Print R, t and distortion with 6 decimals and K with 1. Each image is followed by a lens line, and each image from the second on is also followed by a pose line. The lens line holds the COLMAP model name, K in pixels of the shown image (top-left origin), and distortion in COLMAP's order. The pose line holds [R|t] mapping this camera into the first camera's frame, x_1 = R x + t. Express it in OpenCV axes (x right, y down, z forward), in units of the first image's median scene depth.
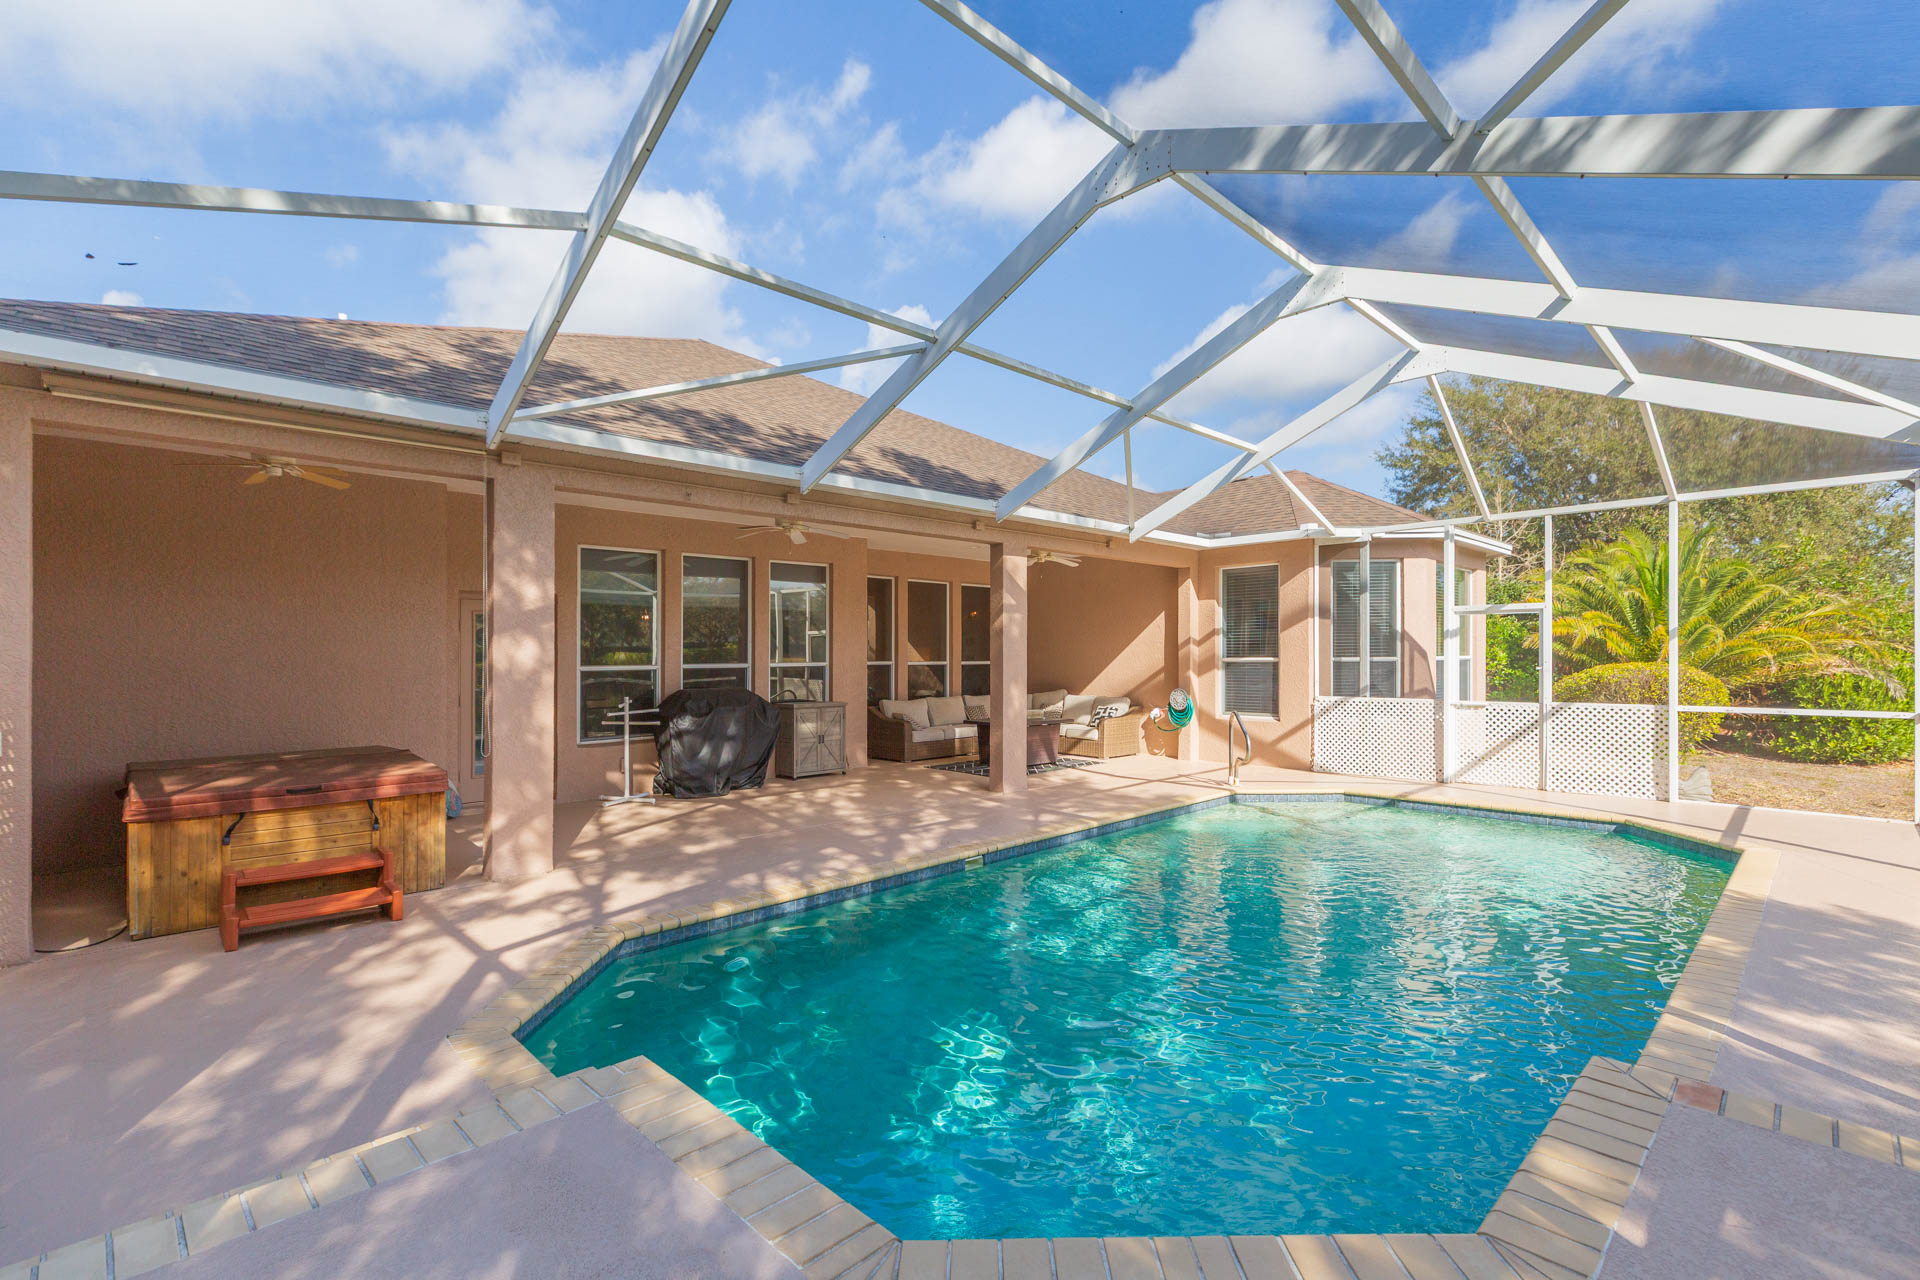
lens RADIAL K [[862.5, 0, 976.2], [0, 862.5, 650.8], [0, 0, 1]] dist [0.005566, -0.001788]
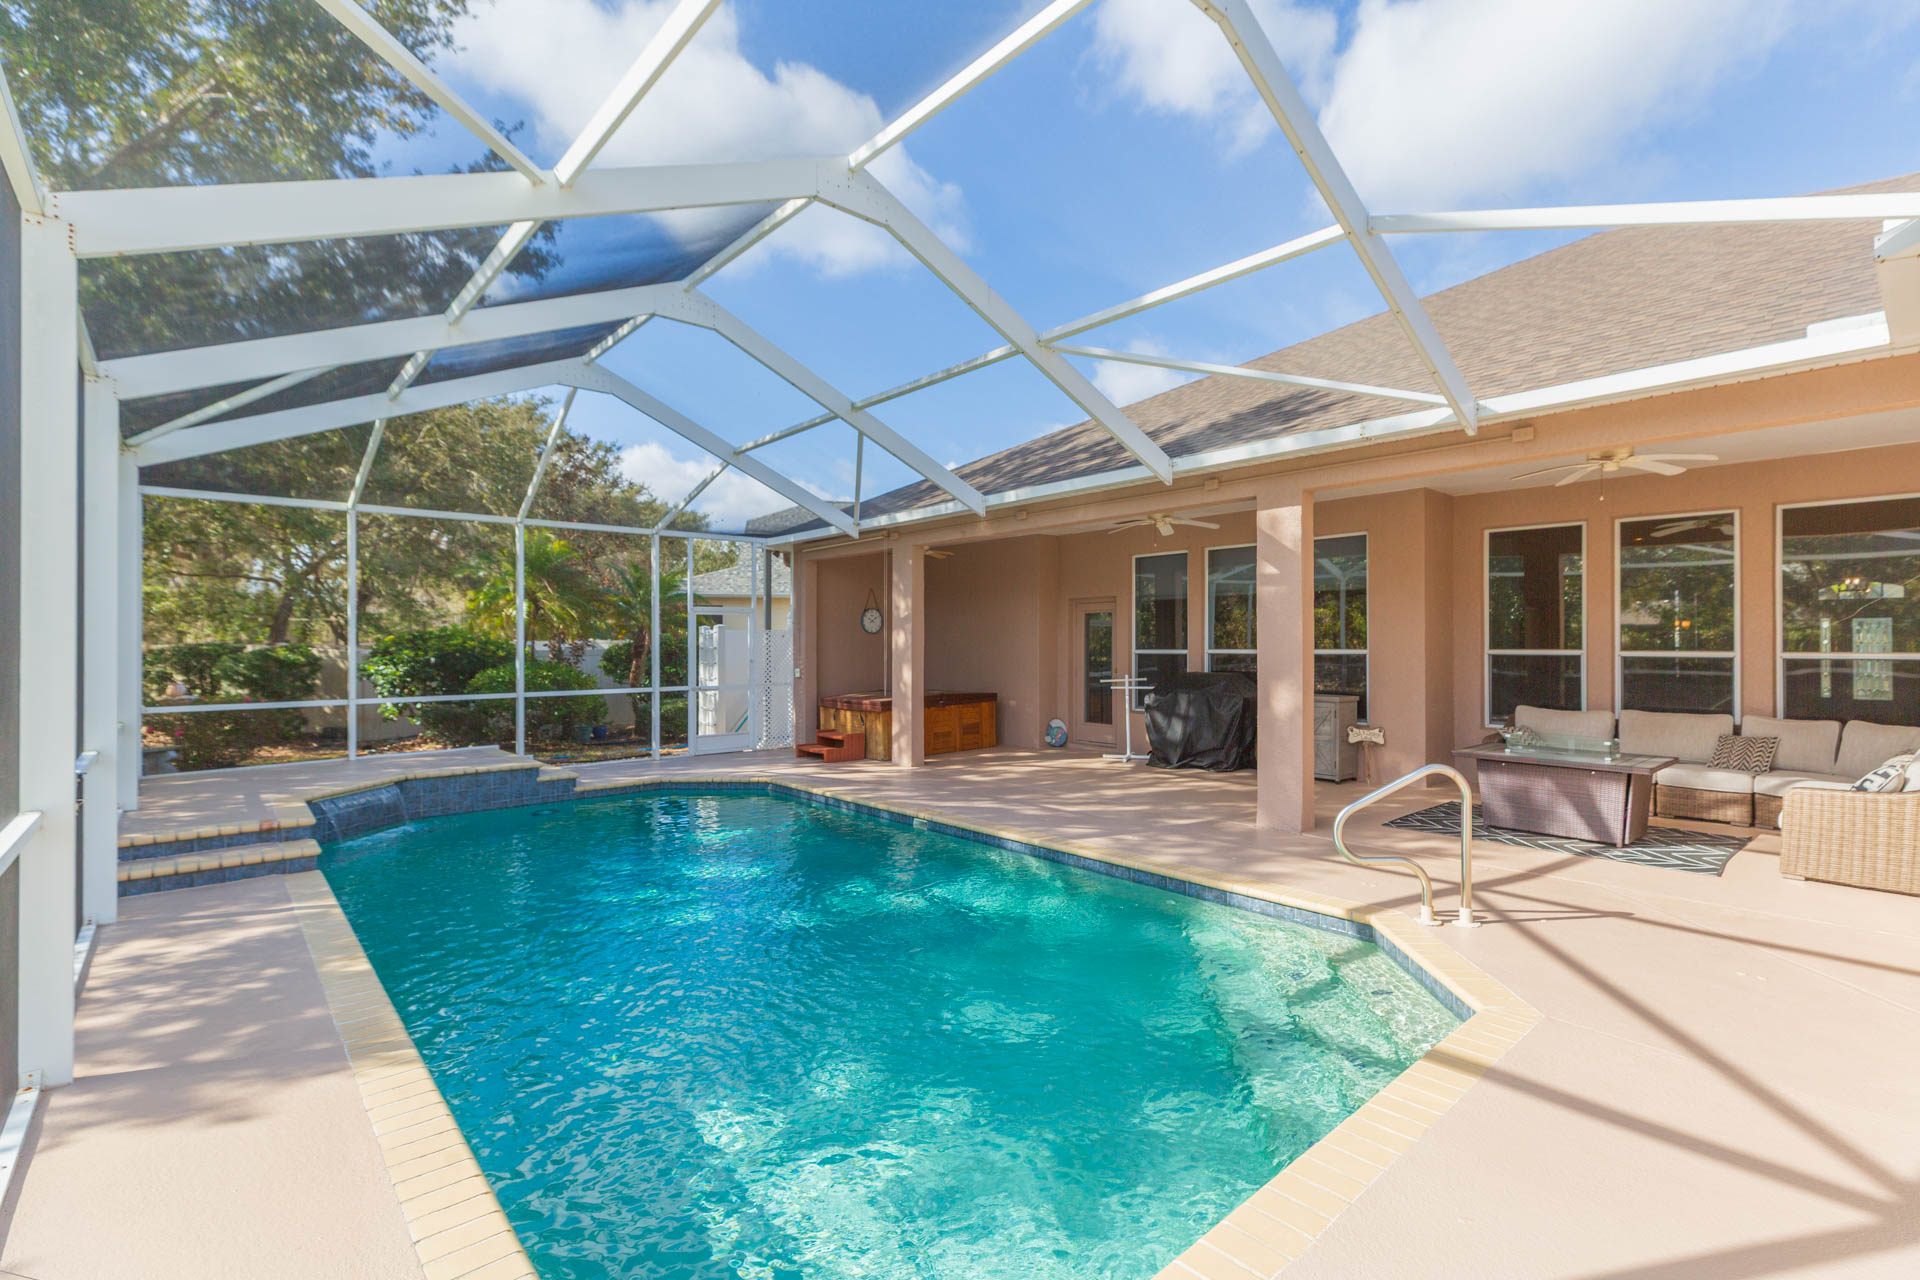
lens RADIAL K [[862.5, 0, 973.4], [0, 862.5, 630.0], [0, 0, 1]] dist [0.005566, -0.001788]
pose [[-0.060063, -0.003850, -0.998187, 1.004940], [0.006815, 0.999968, -0.004267, -0.007057], [0.998171, -0.007059, -0.060035, 0.992400]]
